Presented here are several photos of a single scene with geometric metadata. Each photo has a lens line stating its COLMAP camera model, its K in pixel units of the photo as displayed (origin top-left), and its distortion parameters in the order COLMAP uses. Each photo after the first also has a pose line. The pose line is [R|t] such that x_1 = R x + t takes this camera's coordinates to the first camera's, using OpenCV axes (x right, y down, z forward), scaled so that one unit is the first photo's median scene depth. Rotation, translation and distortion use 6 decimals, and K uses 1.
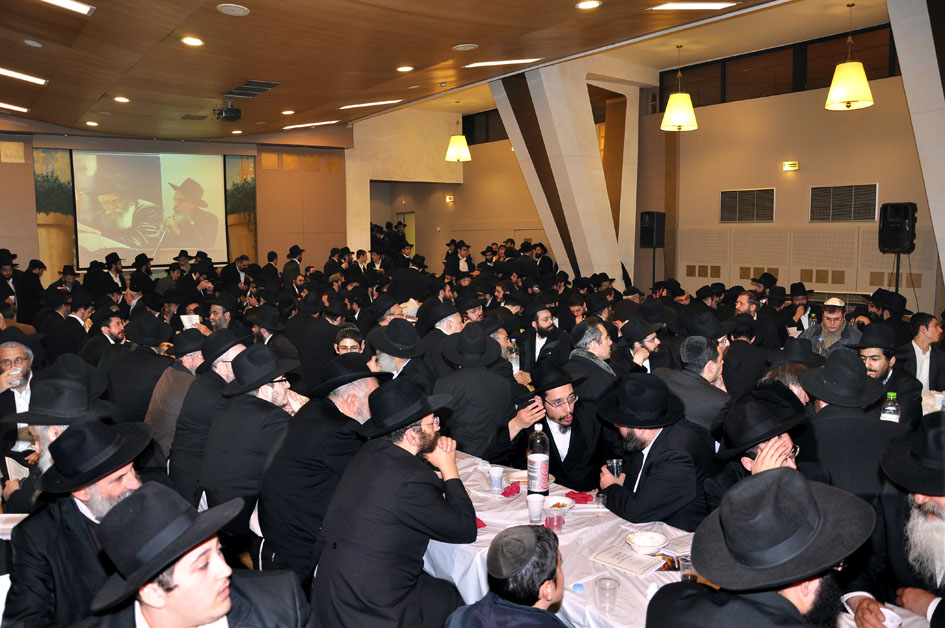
lens RADIAL K [[743.0, 0, 471.7], [0, 743.0, 312.5], [0, 0, 1]] dist [-0.056727, 0.007722]
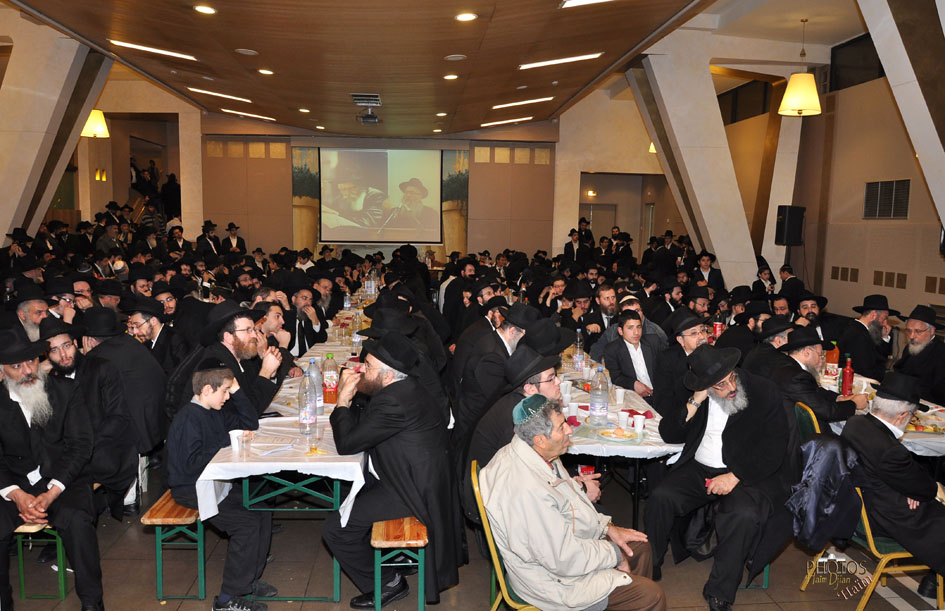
lens RADIAL K [[773.2, 0, 472.3], [0, 773.2, 309.1], [0, 0, 1]] dist [-0.005962, 0.002519]
pose [[0.849906, 0.087623, -0.519598, 0.389479], [-0.087426, 0.995859, 0.024935, 0.001591], [0.519631, 0.024234, 0.854047, -0.011272]]
